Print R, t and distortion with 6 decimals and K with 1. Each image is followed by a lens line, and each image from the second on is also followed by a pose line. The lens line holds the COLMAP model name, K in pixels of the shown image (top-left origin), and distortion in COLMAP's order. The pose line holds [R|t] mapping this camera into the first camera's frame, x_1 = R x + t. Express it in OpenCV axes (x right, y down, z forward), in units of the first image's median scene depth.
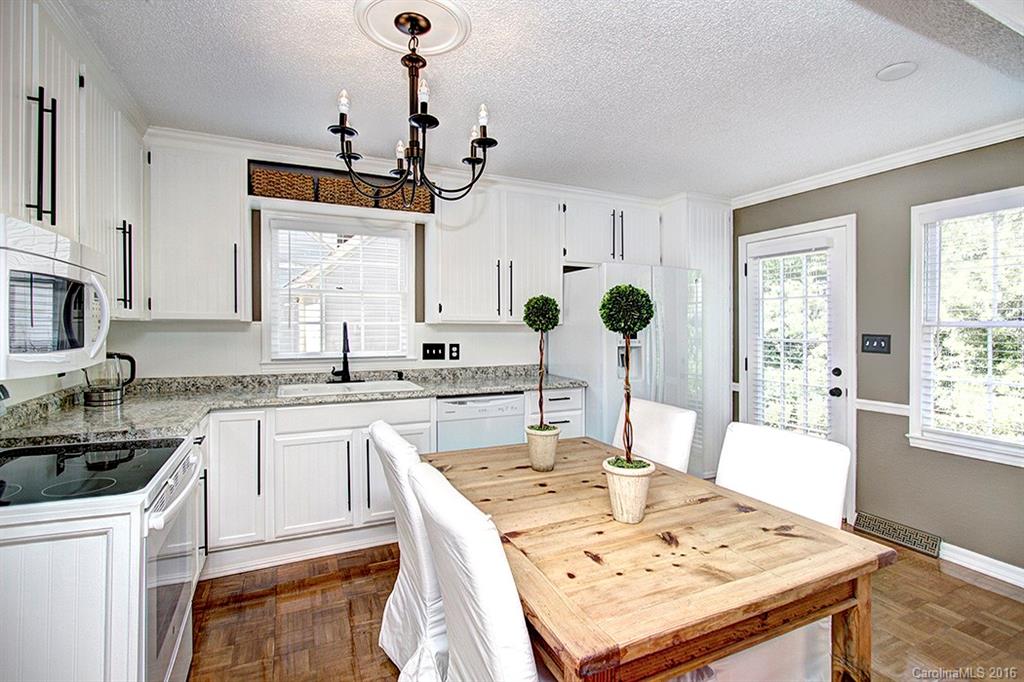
lens RADIAL K [[494.2, 0, 521.8], [0, 494.2, 325.8], [0, 0, 1]] dist [-0.017096, 0.000682]
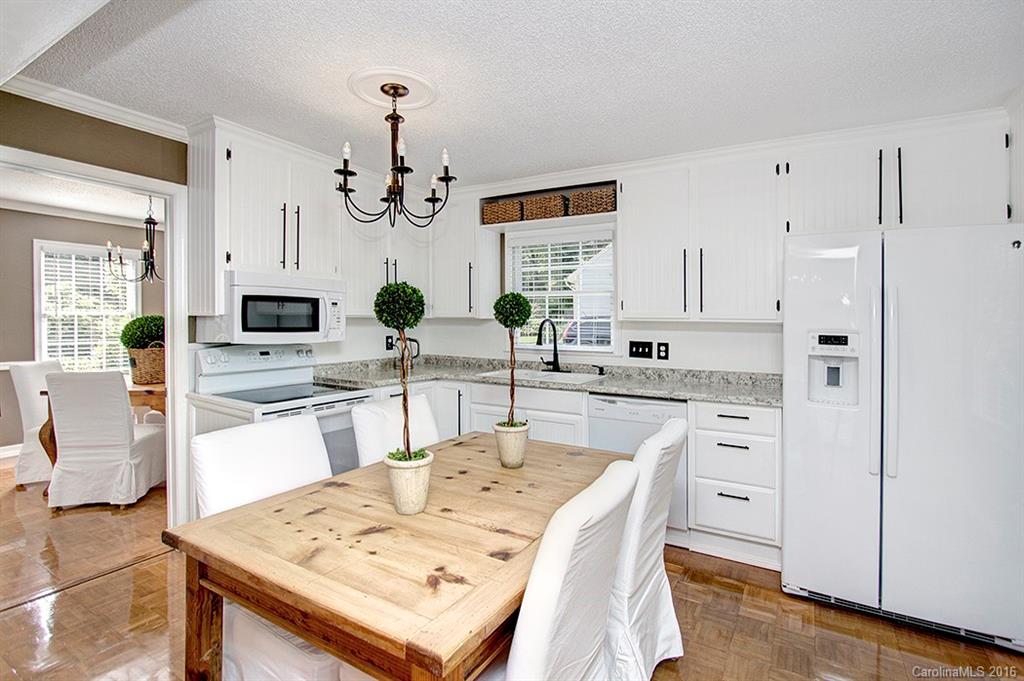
lens RADIAL K [[494.2, 0, 517.1], [0, 494.2, 318.9], [0, 0, 1]] dist [-0.017096, 0.000682]
pose [[0.562058, -0.000166, -0.827098, 0.580240], [-0.010299, 0.999921, -0.007200, 0.001196], [0.827034, 0.012565, 0.562012, 0.297813]]
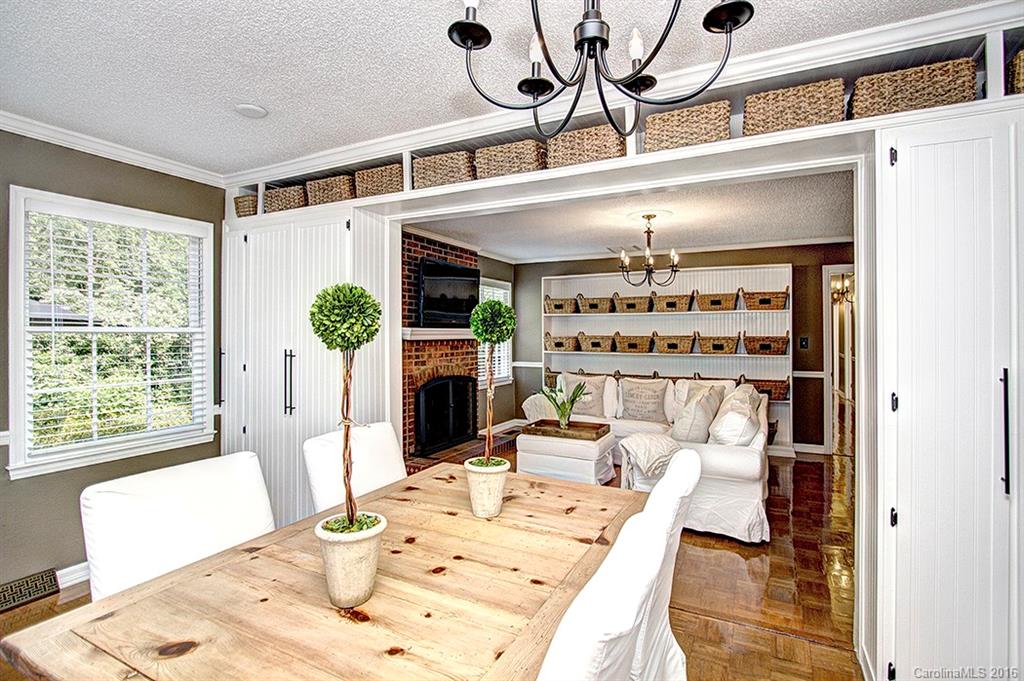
lens RADIAL K [[494.2, 0, 515.3], [0, 494.2, 336.8], [0, 0, 1]] dist [-0.017096, 0.000682]
pose [[-0.608367, -0.012933, 0.793550, -0.337538], [-0.003162, 0.999899, 0.013872, -0.008424], [-0.793649, 0.005930, -0.608347, 0.792890]]
